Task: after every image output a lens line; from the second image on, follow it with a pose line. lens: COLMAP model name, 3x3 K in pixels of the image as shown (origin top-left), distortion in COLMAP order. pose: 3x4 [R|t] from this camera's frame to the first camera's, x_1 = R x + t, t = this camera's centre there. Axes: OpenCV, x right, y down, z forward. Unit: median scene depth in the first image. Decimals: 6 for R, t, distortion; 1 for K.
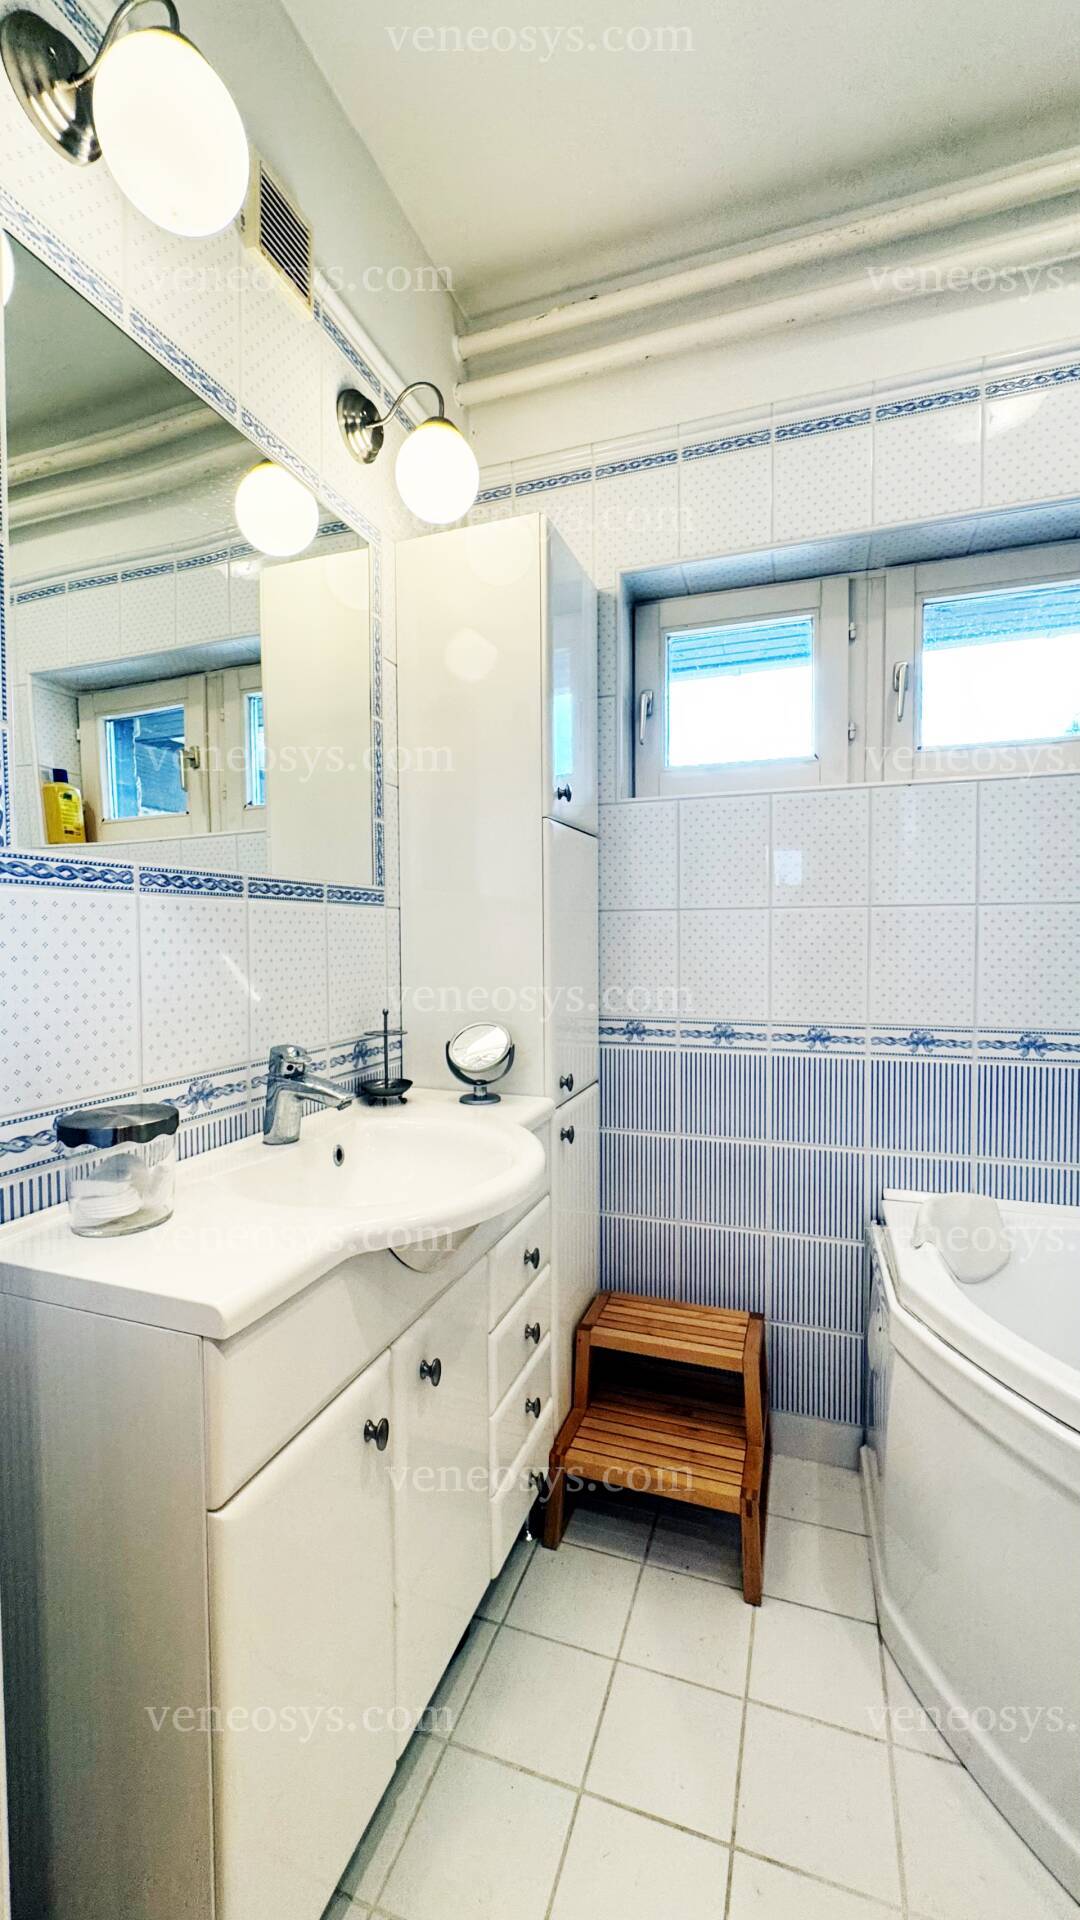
lens RADIAL K [[763.8, 0, 544.5], [0, 763.8, 959.2], [0, 0, 1]] dist [-0.003947, 0.000139]
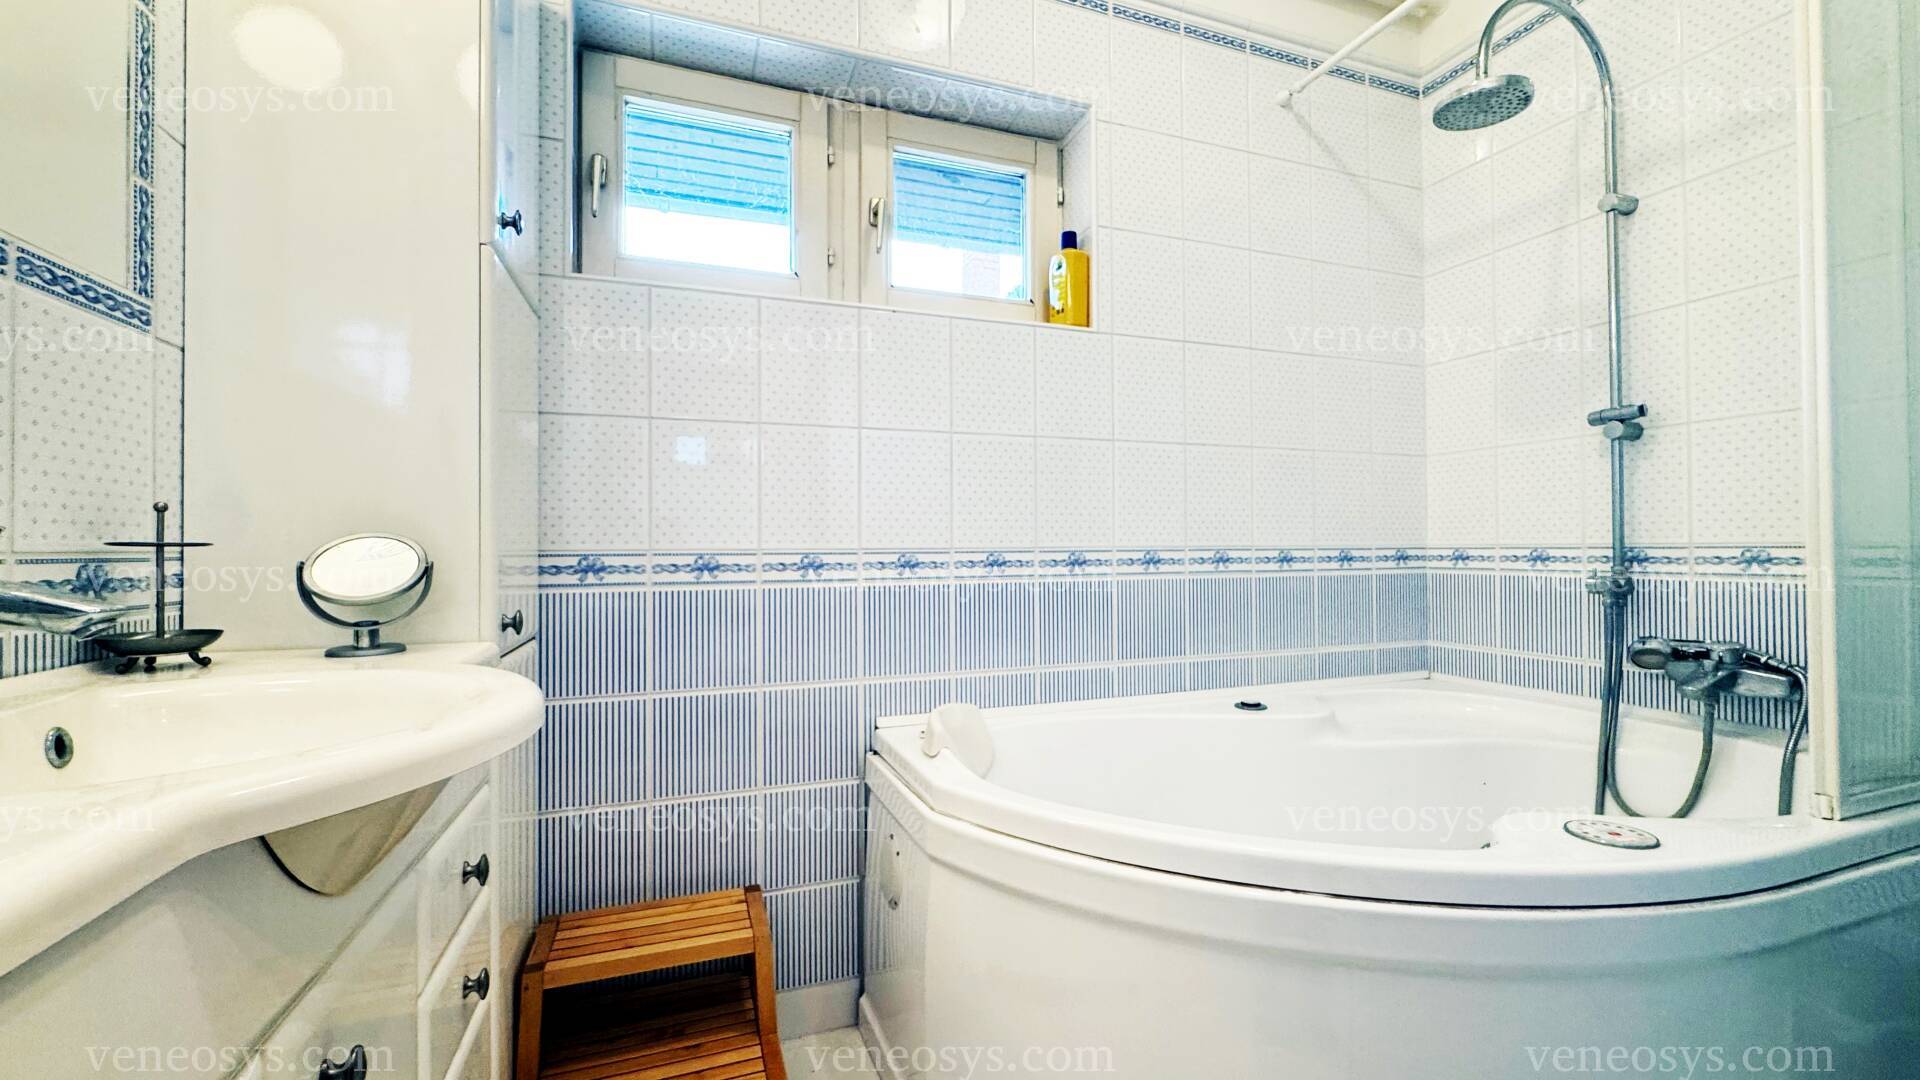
lens RADIAL K [[763.8, 0, 954.9], [0, 763.8, 540.9], [0, 0, 1]] dist [-0.003947, 0.000139]
pose [[0.773365, 0.008341, 0.633906, -0.097701], [0.021305, 0.999007, -0.039137, 0.114438], [-0.633602, 0.043772, 0.772420, 0.171621]]
